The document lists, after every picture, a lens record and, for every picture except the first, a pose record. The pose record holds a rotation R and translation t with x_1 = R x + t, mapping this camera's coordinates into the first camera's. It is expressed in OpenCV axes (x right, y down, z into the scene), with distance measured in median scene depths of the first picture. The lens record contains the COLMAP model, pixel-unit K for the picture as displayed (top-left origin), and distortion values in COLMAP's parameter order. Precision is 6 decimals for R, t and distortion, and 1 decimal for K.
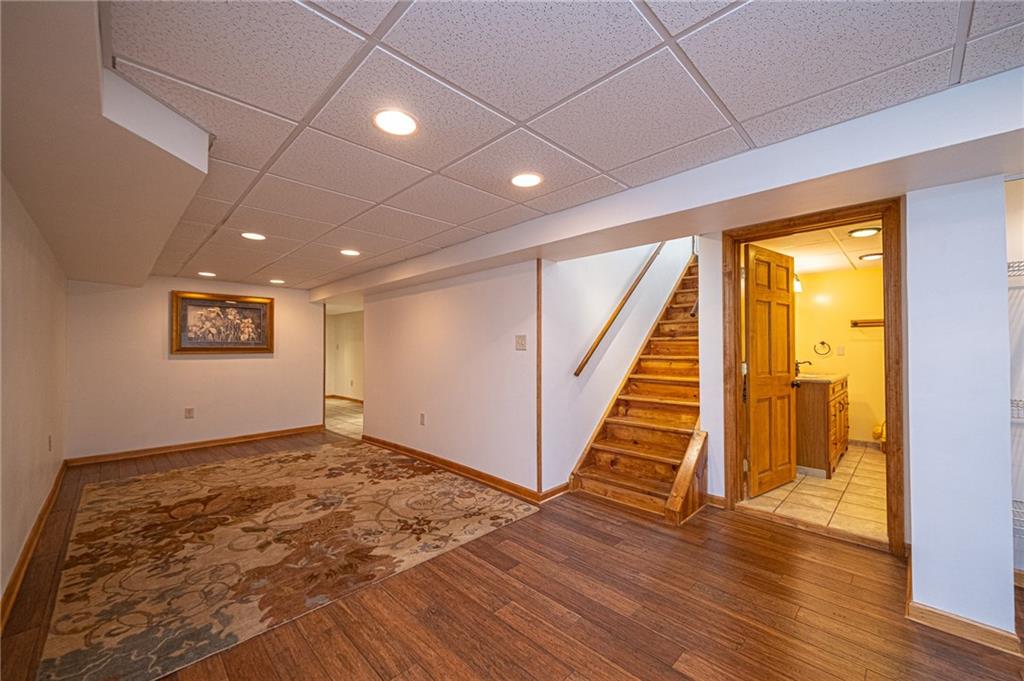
lens RADIAL K [[401.3, 0, 523.6], [0, 401.3, 340.5], [0, 0, 1]] dist [-0.000428, 0.000129]
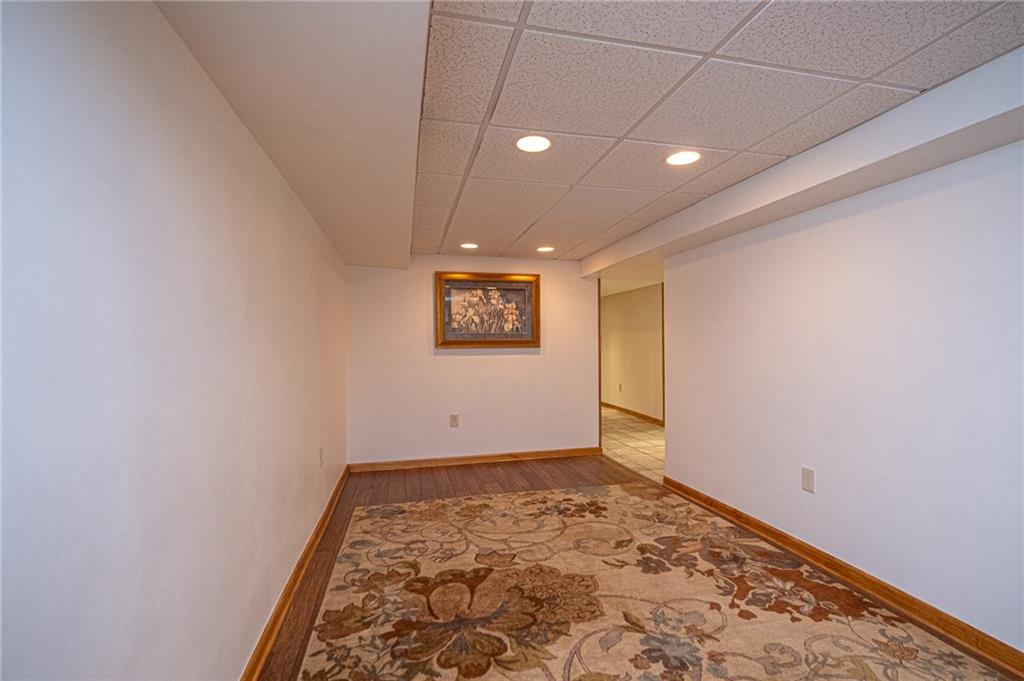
lens RADIAL K [[458.2, 0, 512.0], [0, 458.2, 340.5], [0, 0, 1]] dist [0.000004, -0.000031]
pose [[0.839292, -0.002095, -0.543677, -0.276594], [0.010905, 0.999856, 0.012981, 0.008895], [0.543572, -0.016823, 0.839194, 0.346055]]
